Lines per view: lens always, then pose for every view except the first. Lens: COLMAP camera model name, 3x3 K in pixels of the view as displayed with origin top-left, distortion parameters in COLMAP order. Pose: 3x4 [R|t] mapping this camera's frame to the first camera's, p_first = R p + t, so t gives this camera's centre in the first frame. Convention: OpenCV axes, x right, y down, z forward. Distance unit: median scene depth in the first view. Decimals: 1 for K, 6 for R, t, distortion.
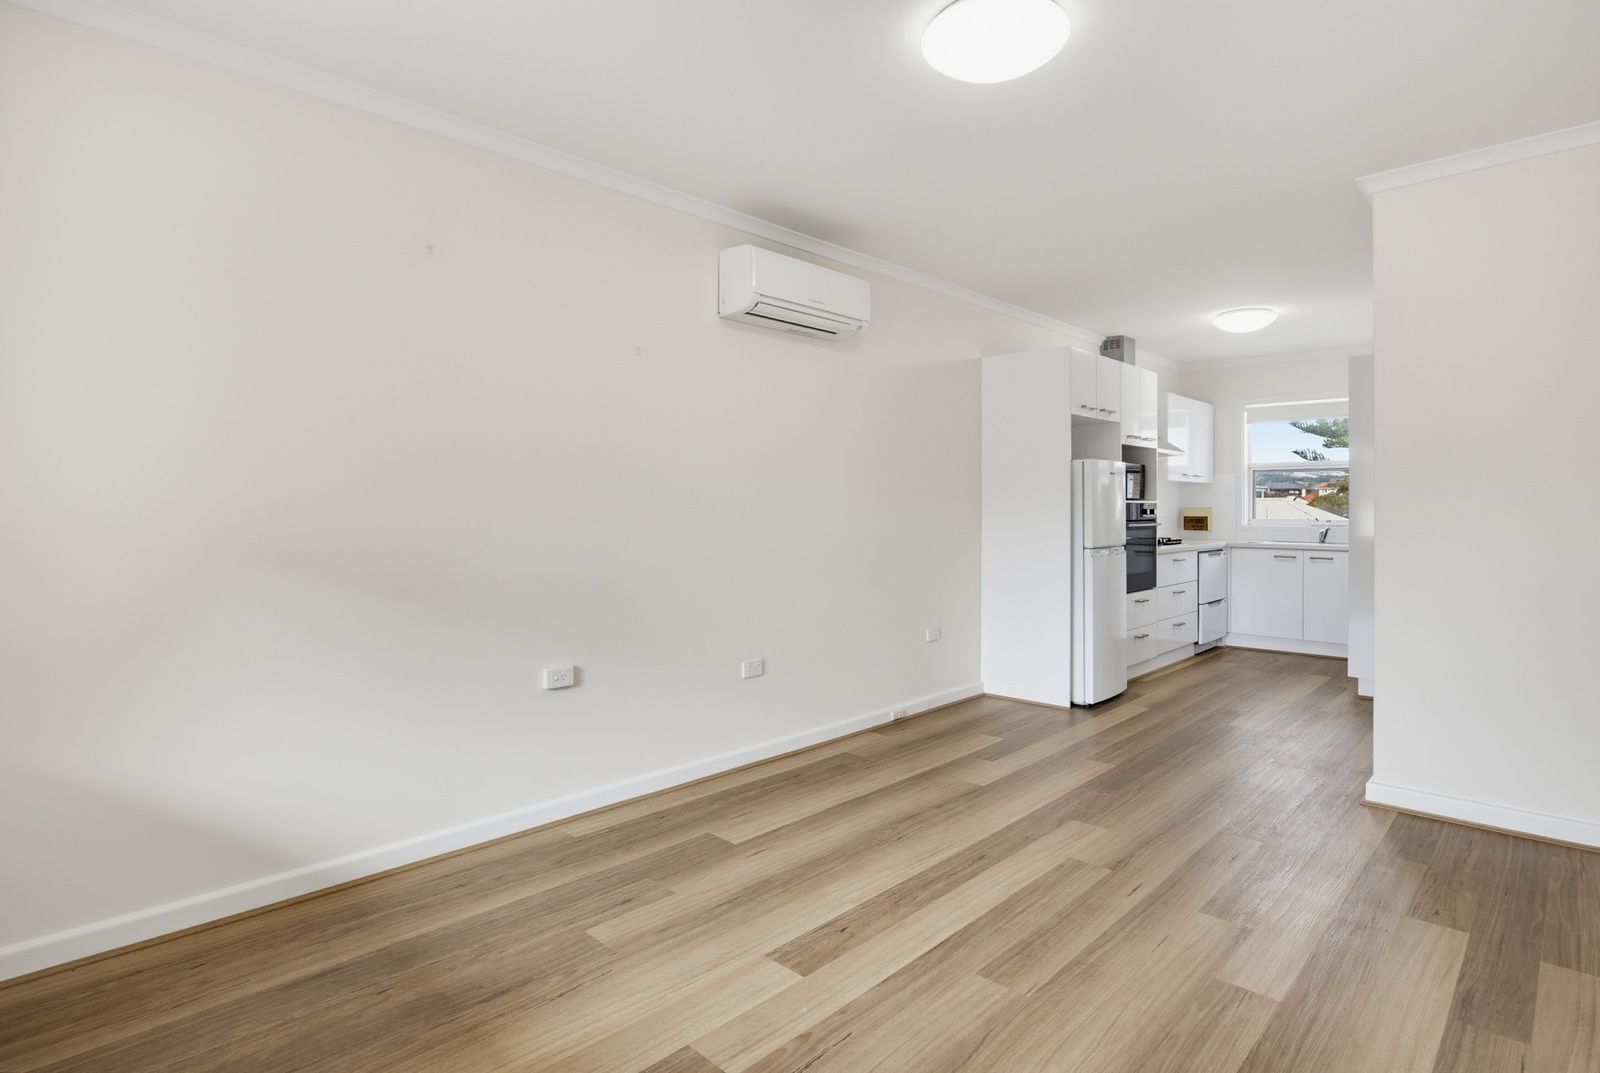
lens RADIAL K [[823.5, 0, 805.5], [0, 823.5, 508.5], [0, 0, 1]] dist [-0.009898, -0.000192]
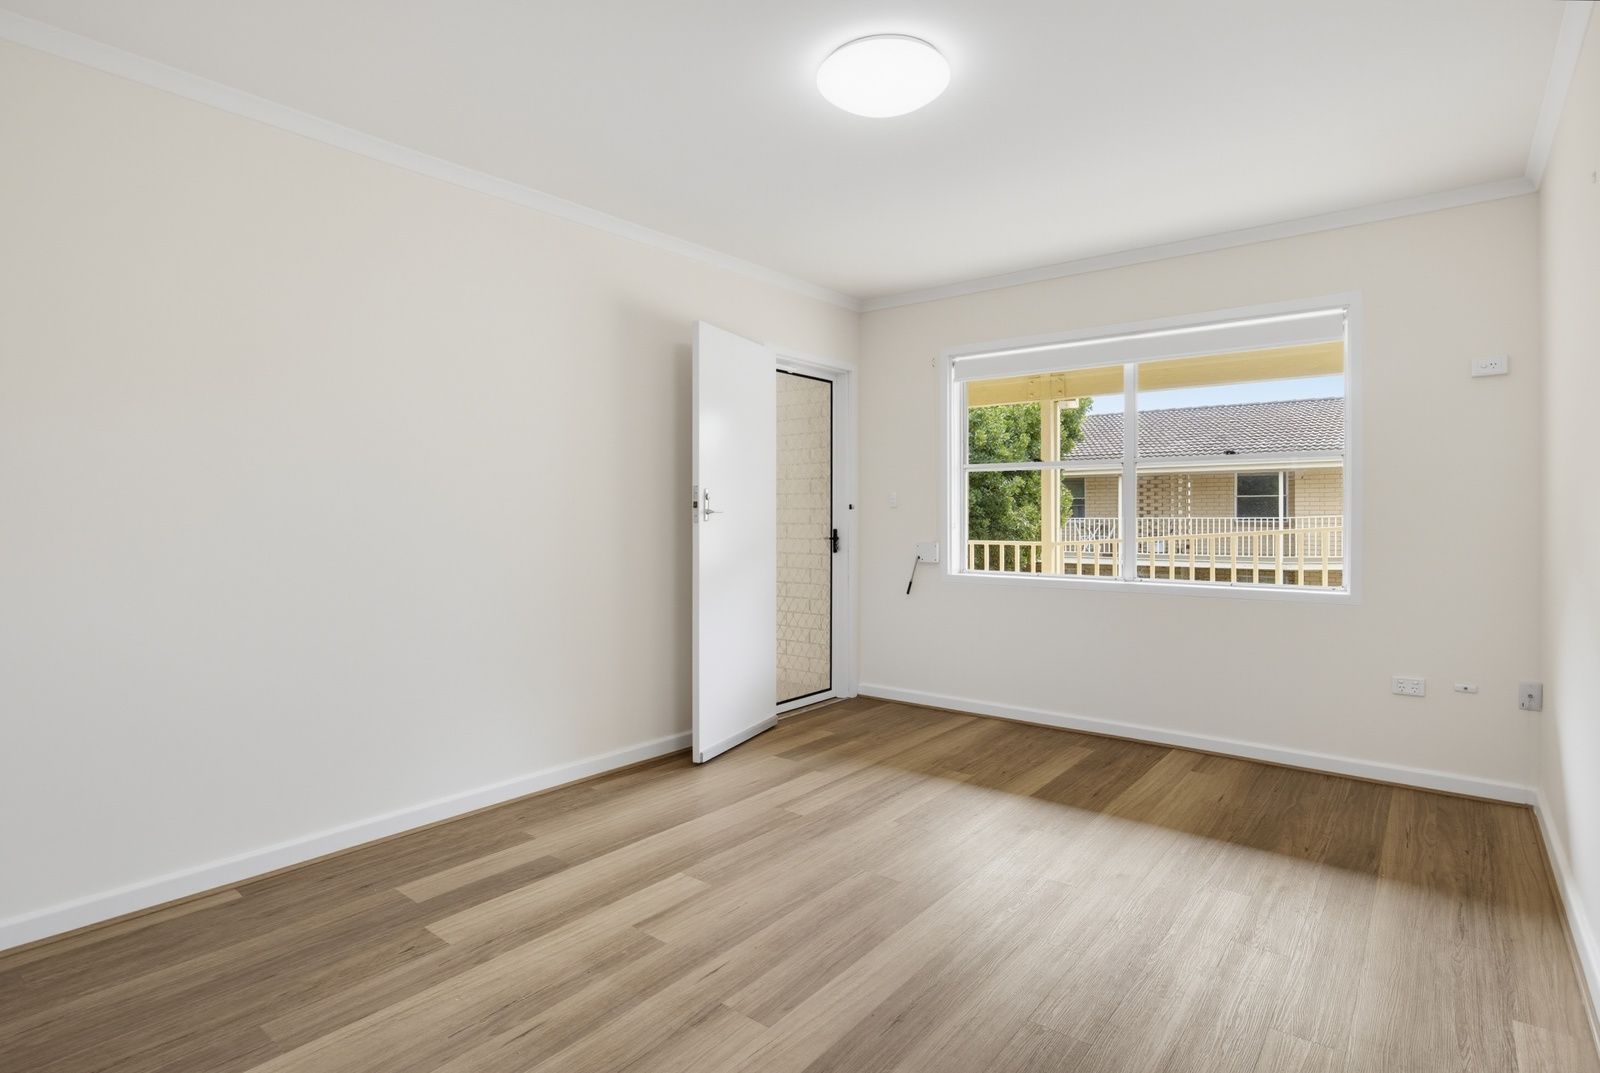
lens RADIAL K [[801.8, 0, 800.0], [0, 801.8, 536.5], [0, 0, 1]] dist [-0.001698, 0.000151]
pose [[-0.995268, -0.000232, -0.097173, 0.160810], [-0.001941, 0.999845, 0.017490, 0.006313], [0.097154, 0.017596, -0.995114, 0.734450]]
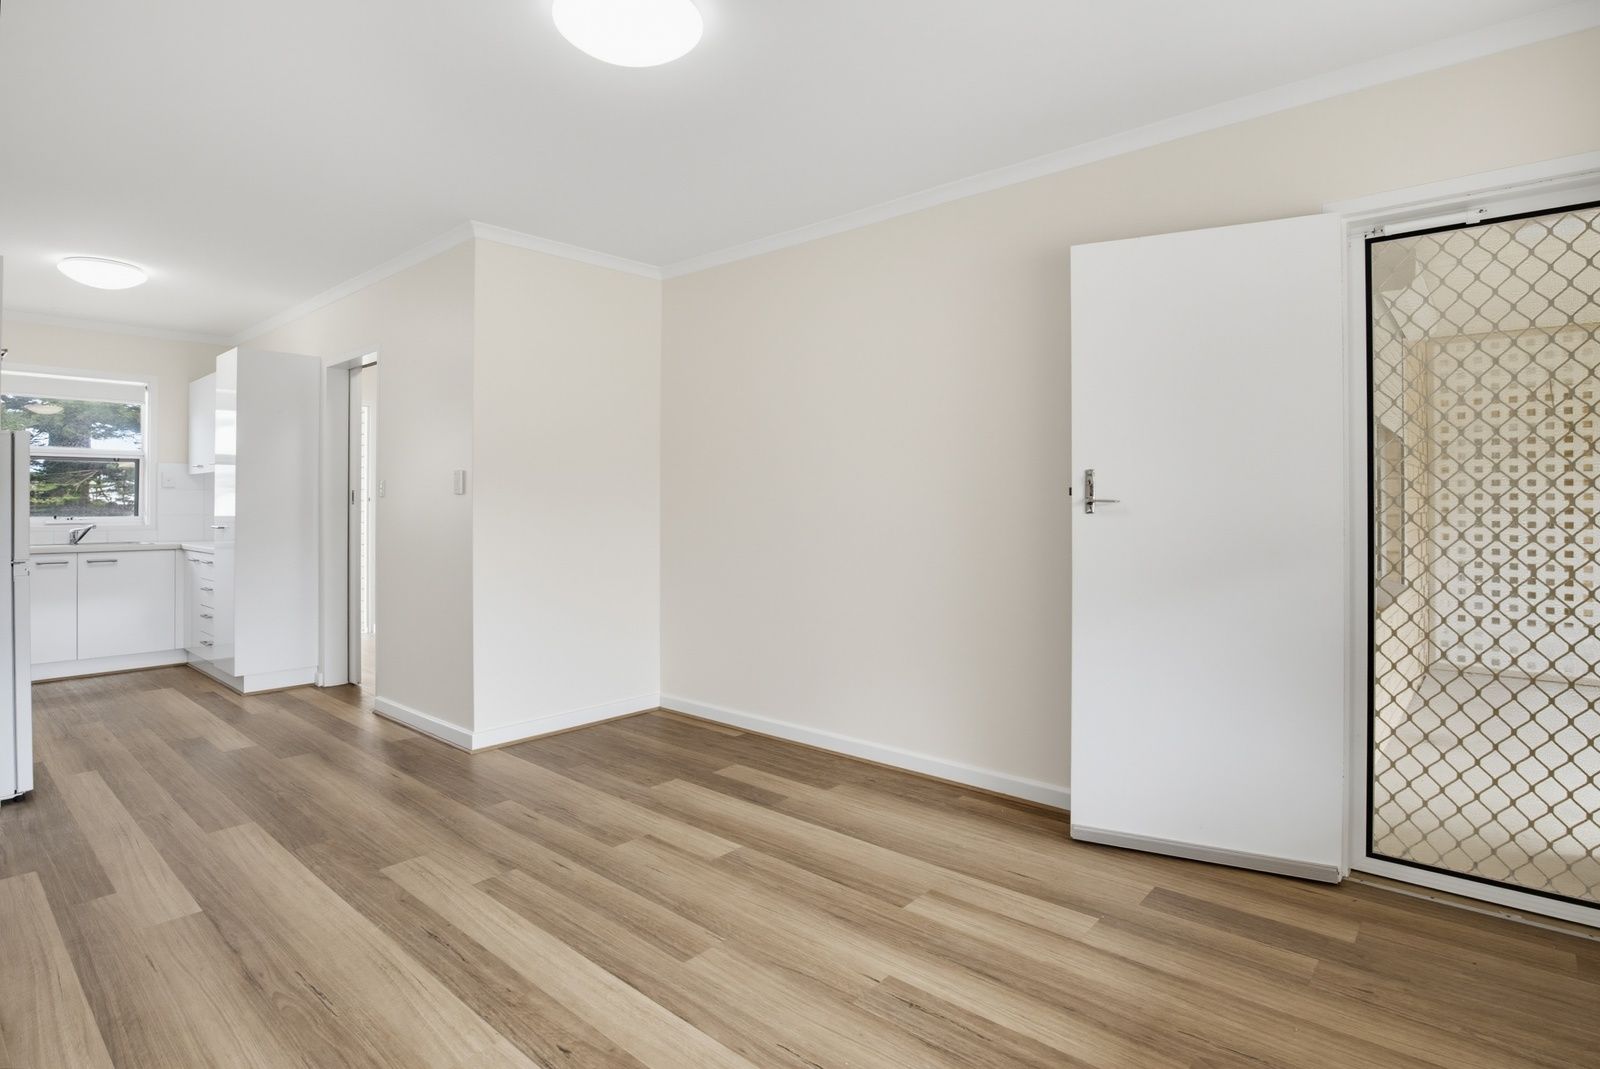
lens RADIAL K [[823.5, 0, 805.5], [0, 823.5, 506.5], [0, 0, 1]] dist [-0.009898, -0.000192]
pose [[-0.047545, -0.000287, 0.998869, -0.267954], [0.001474, 0.999999, 0.000357, 0.003528], [-0.998868, 0.001489, -0.047544, 0.301483]]
